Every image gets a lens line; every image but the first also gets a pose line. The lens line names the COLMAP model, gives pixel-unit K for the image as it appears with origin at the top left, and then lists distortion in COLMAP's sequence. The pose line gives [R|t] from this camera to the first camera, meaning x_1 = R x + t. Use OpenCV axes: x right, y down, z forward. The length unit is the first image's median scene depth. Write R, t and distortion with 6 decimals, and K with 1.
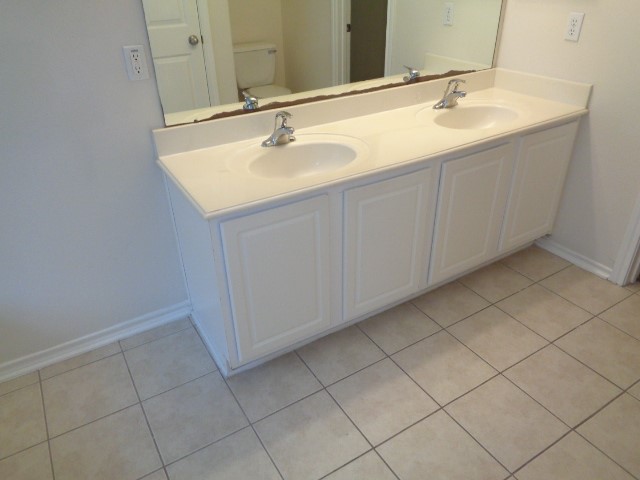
lens RADIAL K [[480.1, 0, 320.9], [0, 480.1, 239.3], [0, 0, 1]] dist [-0.012123, 0.019669]
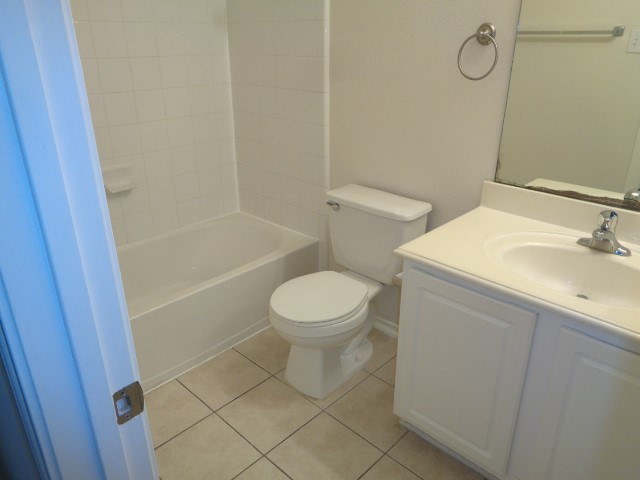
lens RADIAL K [[480.1, 0, 319.6], [0, 480.1, 240.1], [0, 0, 1]] dist [-0.012123, 0.019669]
pose [[0.238920, 0.391669, -0.888545, 0.524600], [-0.490303, 0.838492, 0.237769, -0.191689], [0.838165, 0.378848, 0.392369, 0.351289]]
